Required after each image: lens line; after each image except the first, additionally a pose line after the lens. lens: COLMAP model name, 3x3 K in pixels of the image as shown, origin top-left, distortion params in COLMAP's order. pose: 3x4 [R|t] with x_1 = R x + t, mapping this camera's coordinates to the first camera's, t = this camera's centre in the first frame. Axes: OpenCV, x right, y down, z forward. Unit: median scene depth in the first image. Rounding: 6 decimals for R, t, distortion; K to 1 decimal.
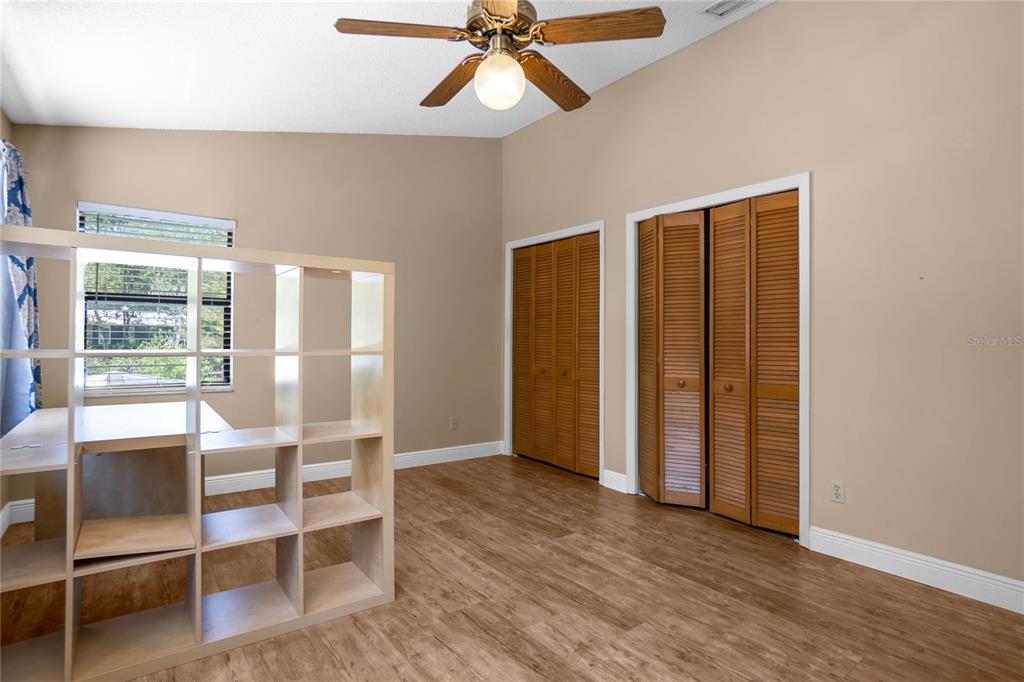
lens RADIAL K [[513.2, 0, 509.7], [0, 513.2, 342.5], [0, 0, 1]] dist [-0.034299, 0.000764]
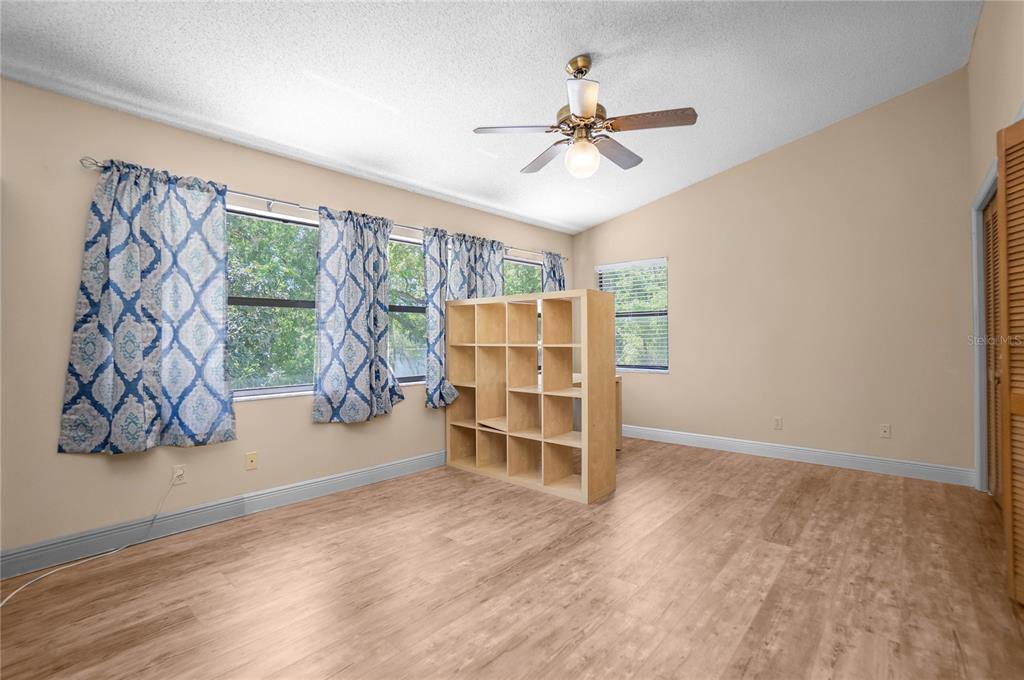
lens RADIAL K [[459.2, 0, 510.7], [0, 459.2, 340.0], [0, 0, 1]] dist [0.019083, 0.000929]
pose [[0.209785, -0.012988, -0.977661, 0.874016], [0.018422, 0.999787, -0.009329, 0.003795], [0.977574, -0.016053, 0.209980, 0.362990]]
